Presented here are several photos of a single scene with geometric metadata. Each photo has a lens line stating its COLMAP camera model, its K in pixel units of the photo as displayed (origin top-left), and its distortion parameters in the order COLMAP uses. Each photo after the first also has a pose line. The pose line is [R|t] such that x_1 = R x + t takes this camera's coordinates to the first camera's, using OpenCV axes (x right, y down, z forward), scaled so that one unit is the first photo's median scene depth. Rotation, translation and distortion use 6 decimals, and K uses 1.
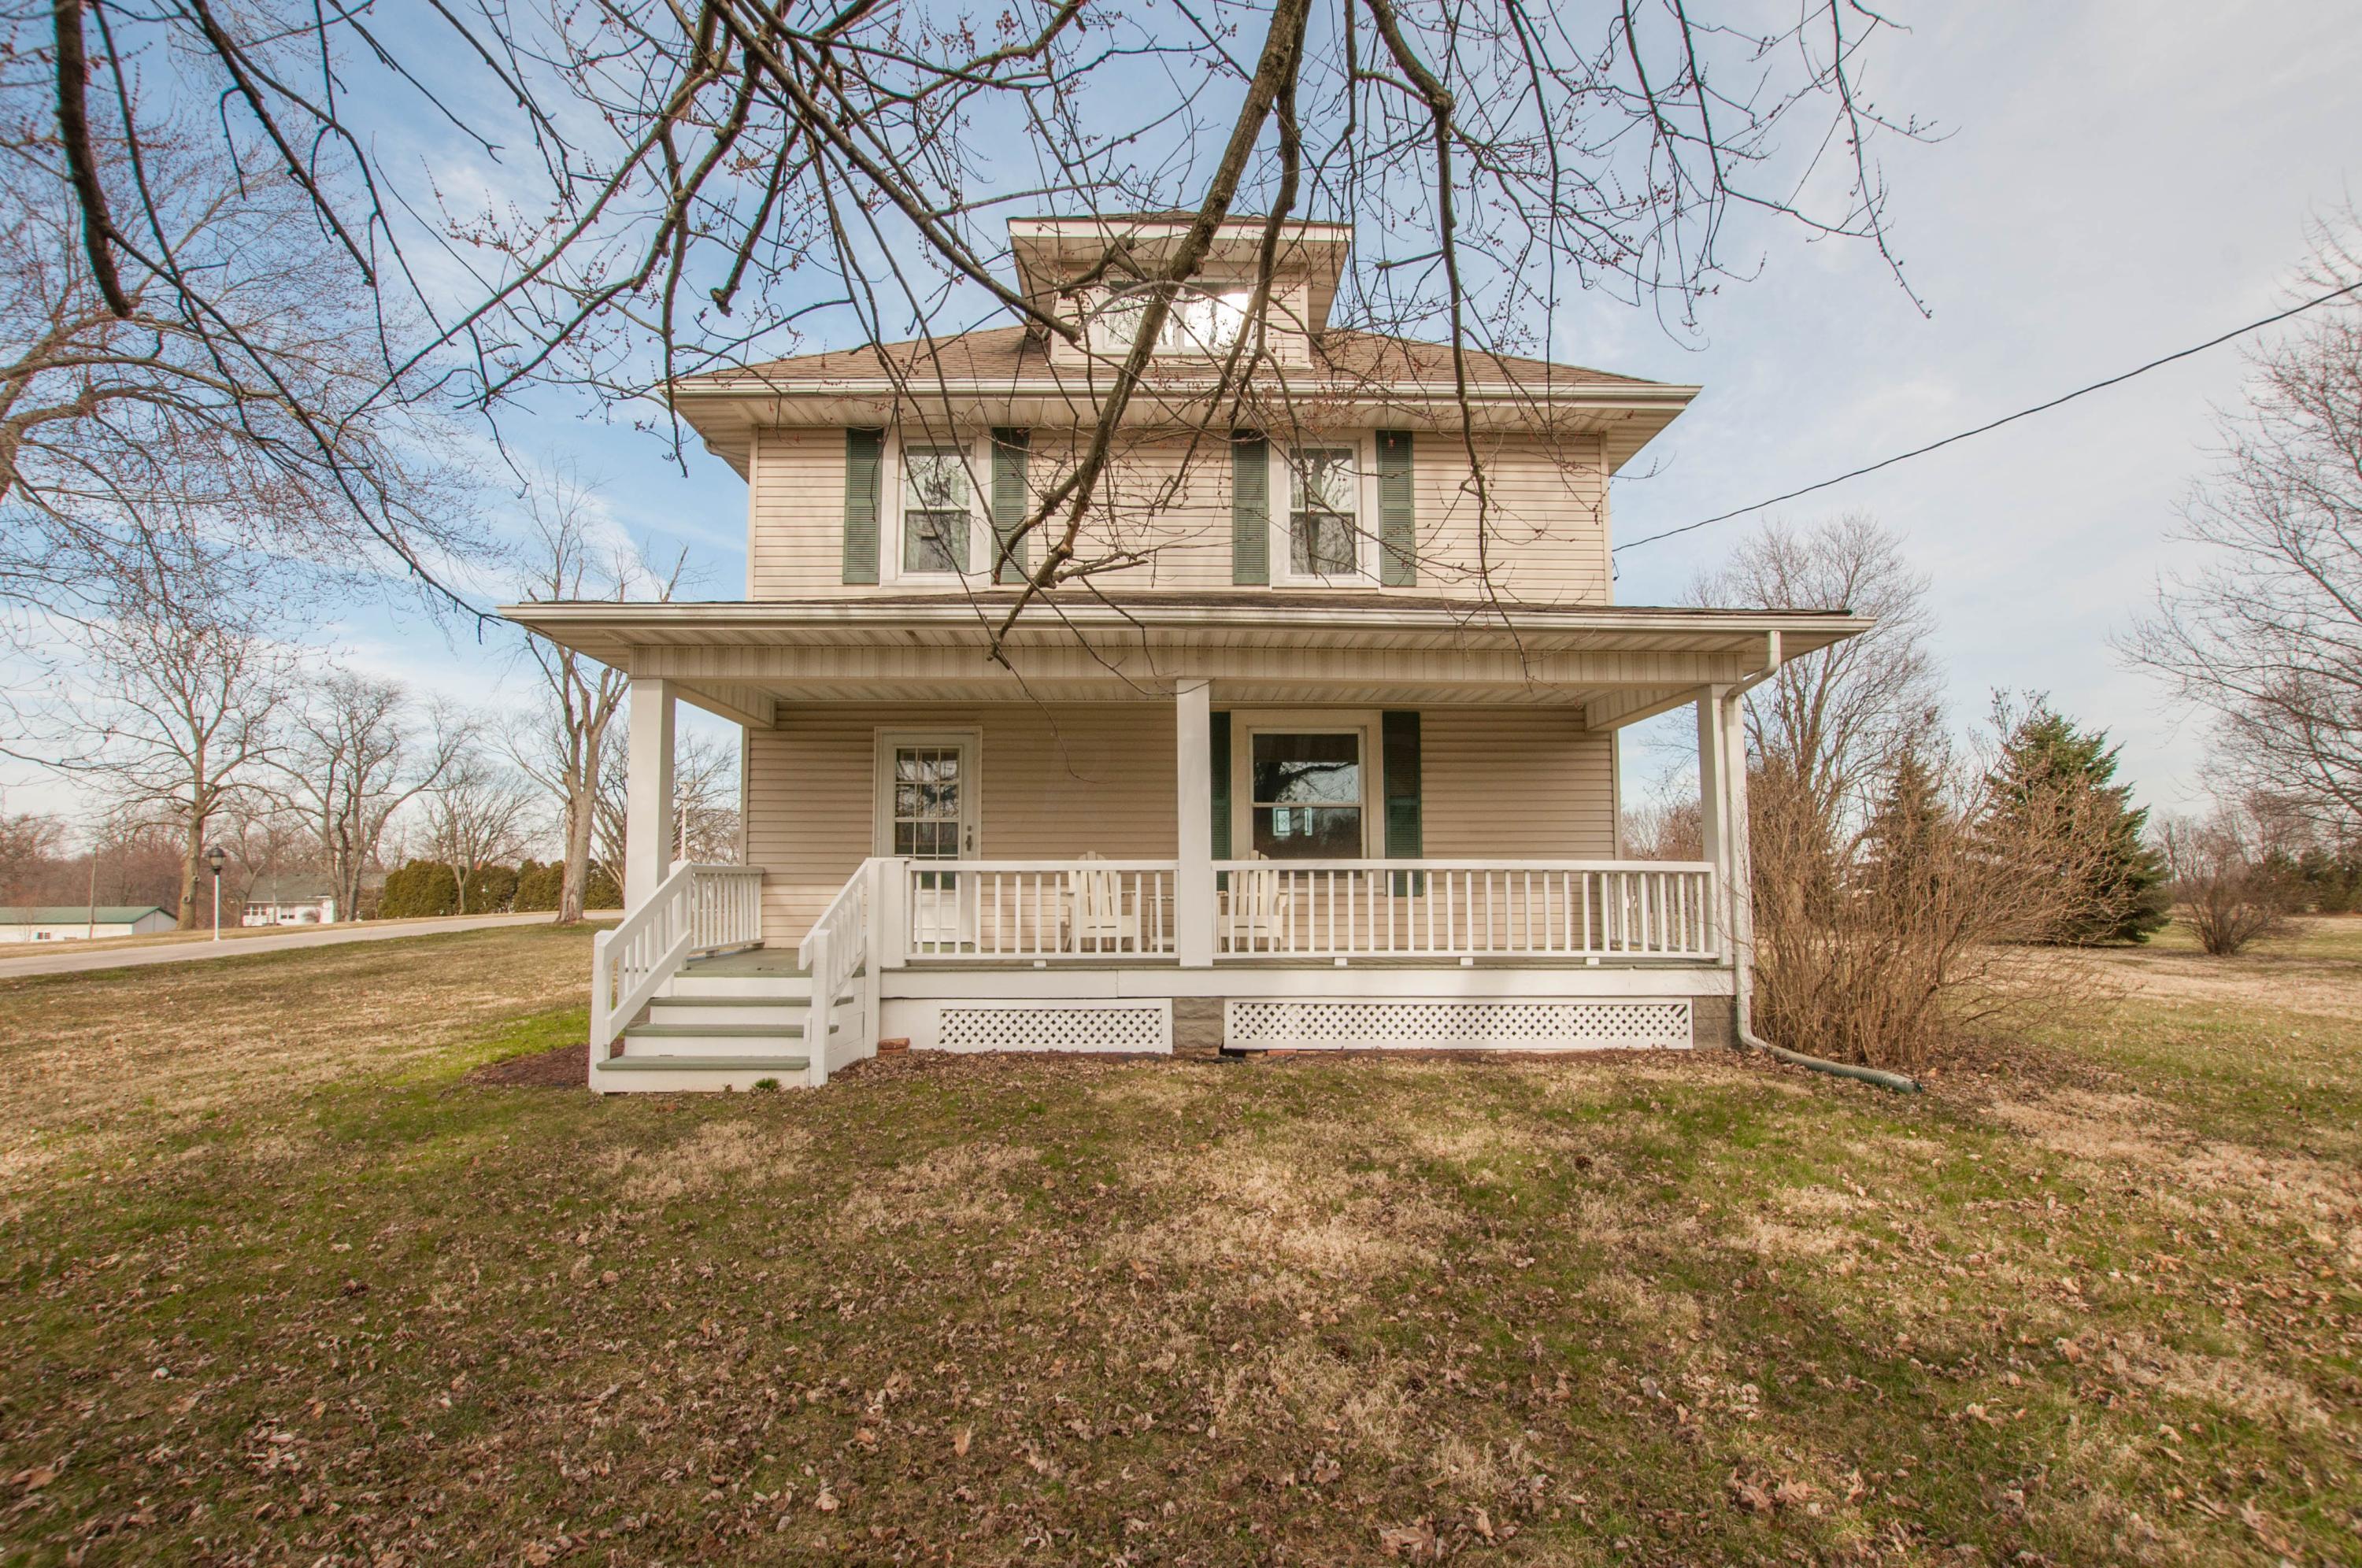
lens RADIAL K [[1066.4, 0, 1161.0], [0, 1066.4, 807.2], [0, 0, 1]] dist [-0.029094, 0.003870]
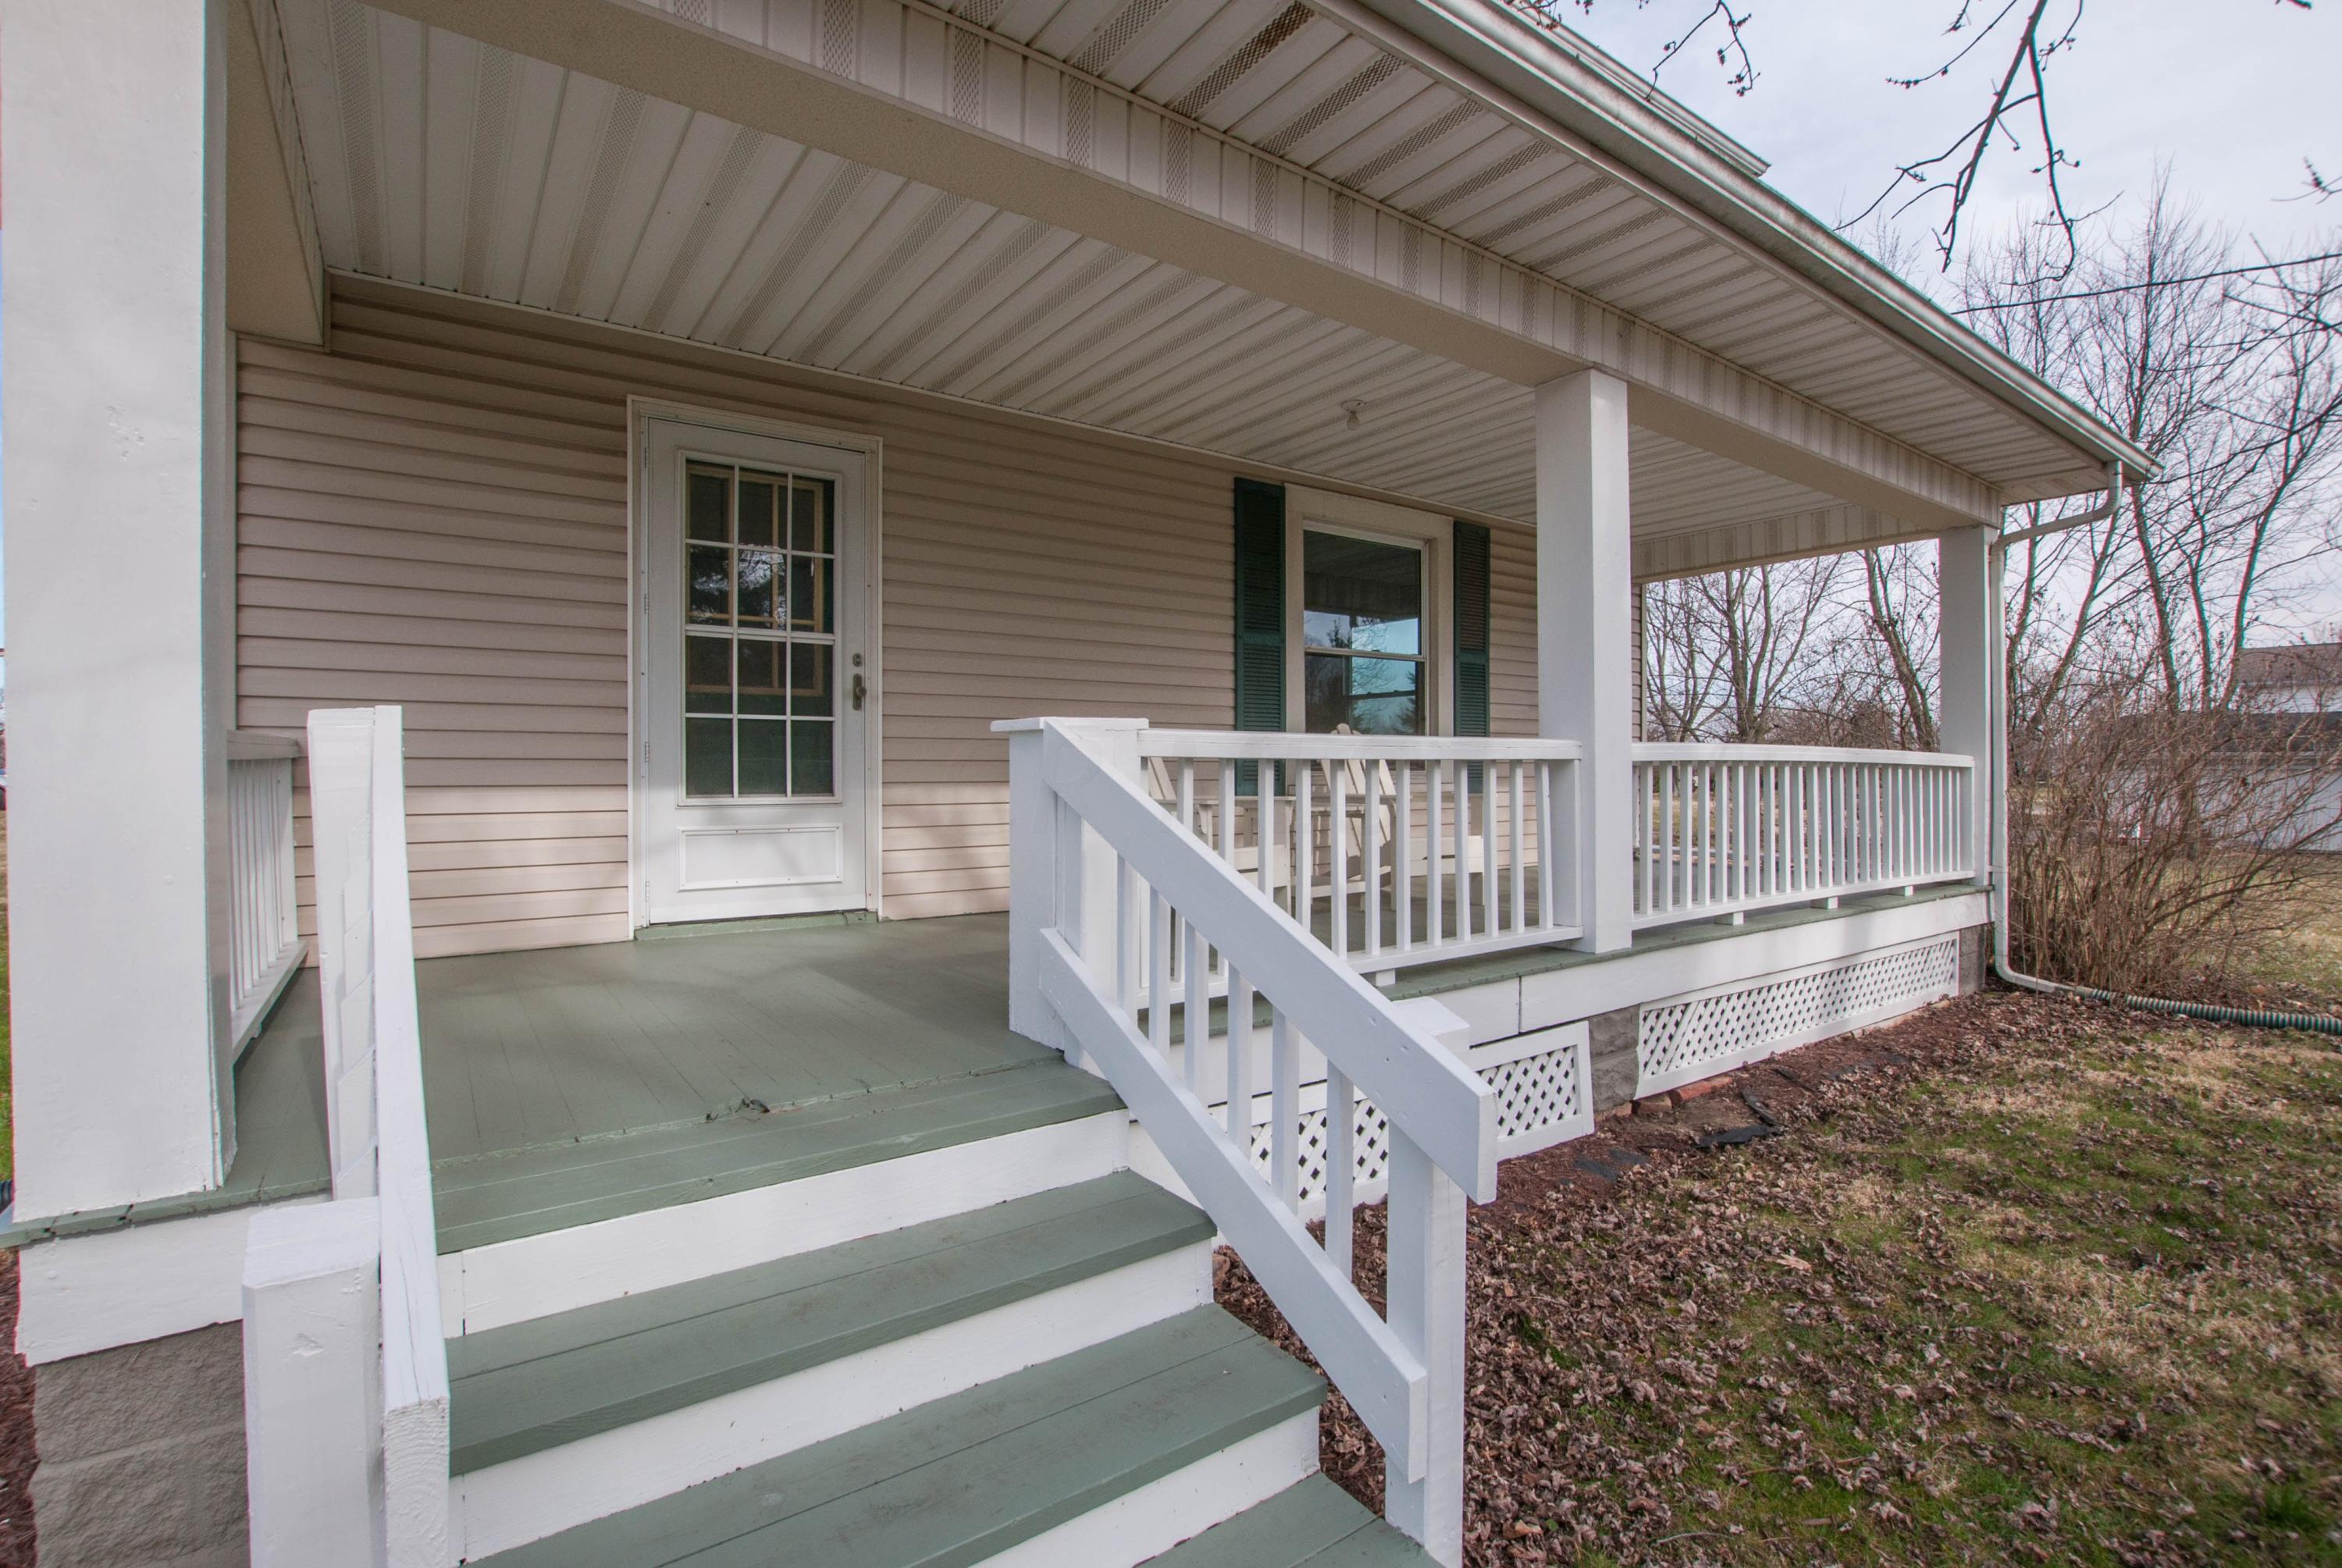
lens RADIAL K [[1063.3, 0, 1146.6], [0, 1063.3, 777.9], [0, 0, 1]] dist [0.000700, -0.000082]
pose [[0.825314, -0.002124, 0.564671, -0.334086], [-0.043220, 0.996822, 0.066919, 0.035394], [-0.563018, -0.079635, 0.822599, 0.562337]]
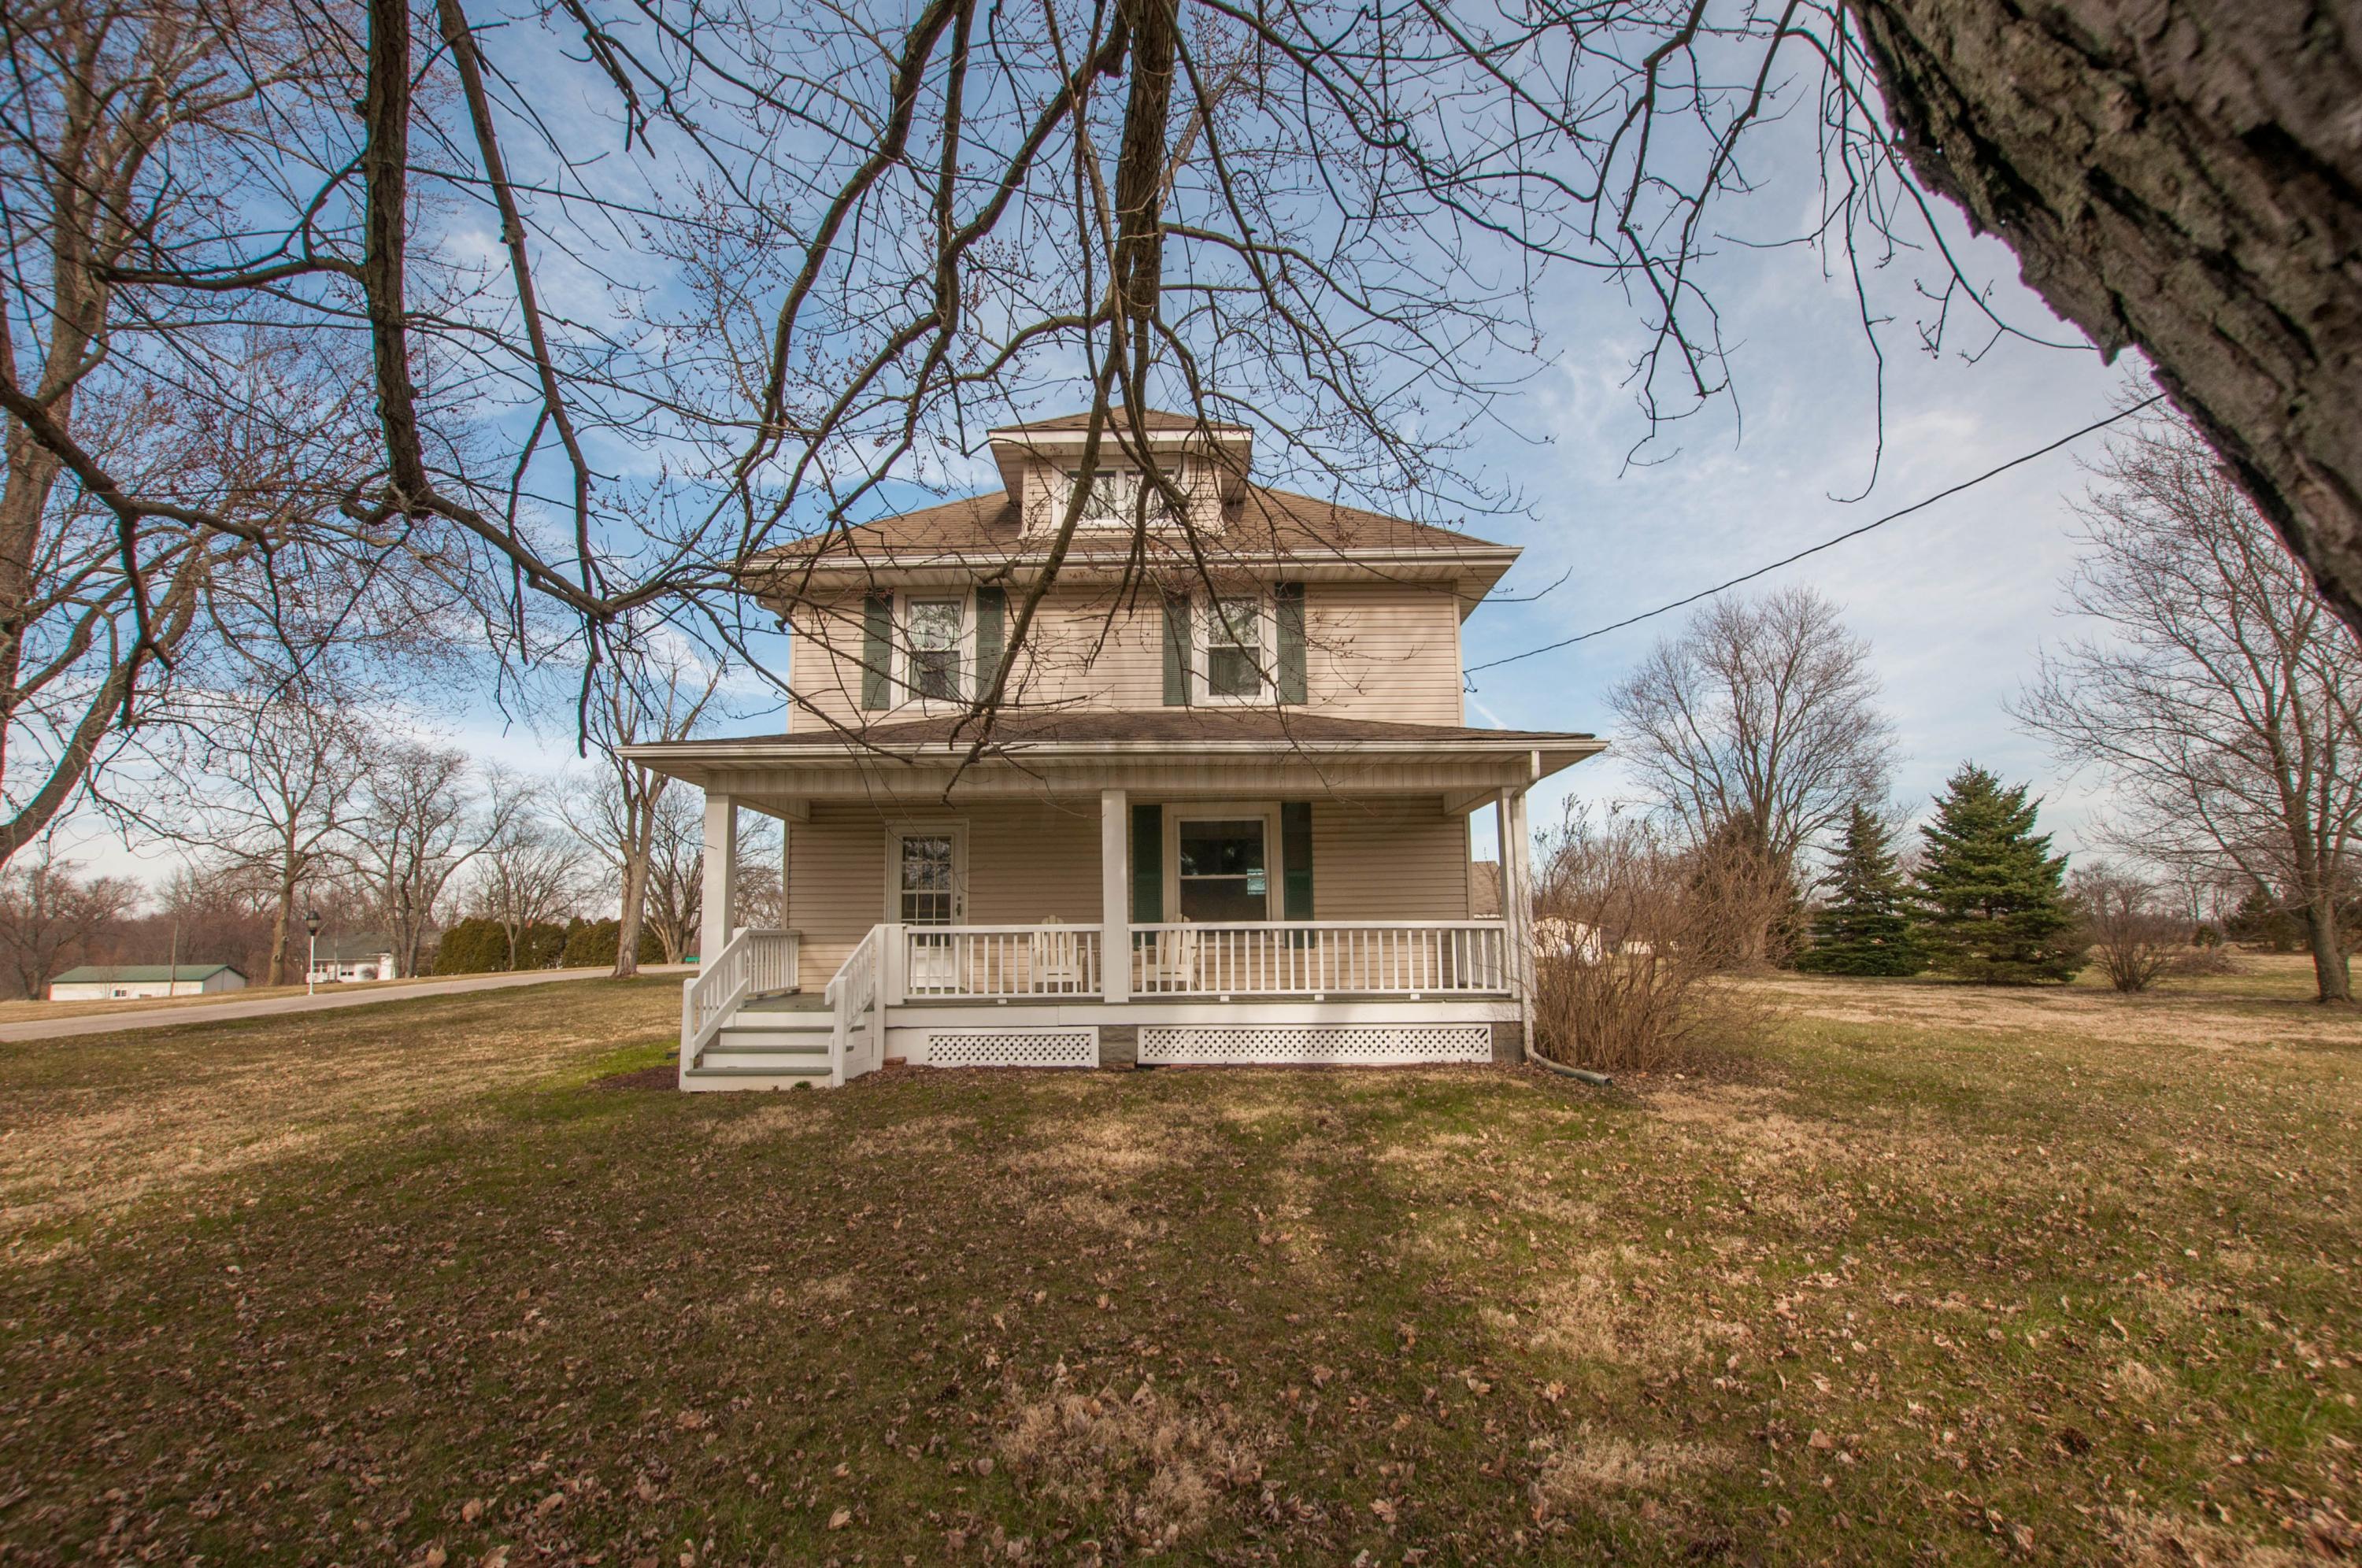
lens RADIAL K [[1066.4, 0, 1169.7], [0, 1066.4, 792.2], [0, 0, 1]] dist [-0.029094, 0.003870]
pose [[0.999687, -0.012795, -0.021498, 0.103844], [0.011478, 0.998114, -0.060301, -0.027308], [0.022229, 0.060035, 0.997949, -0.286801]]
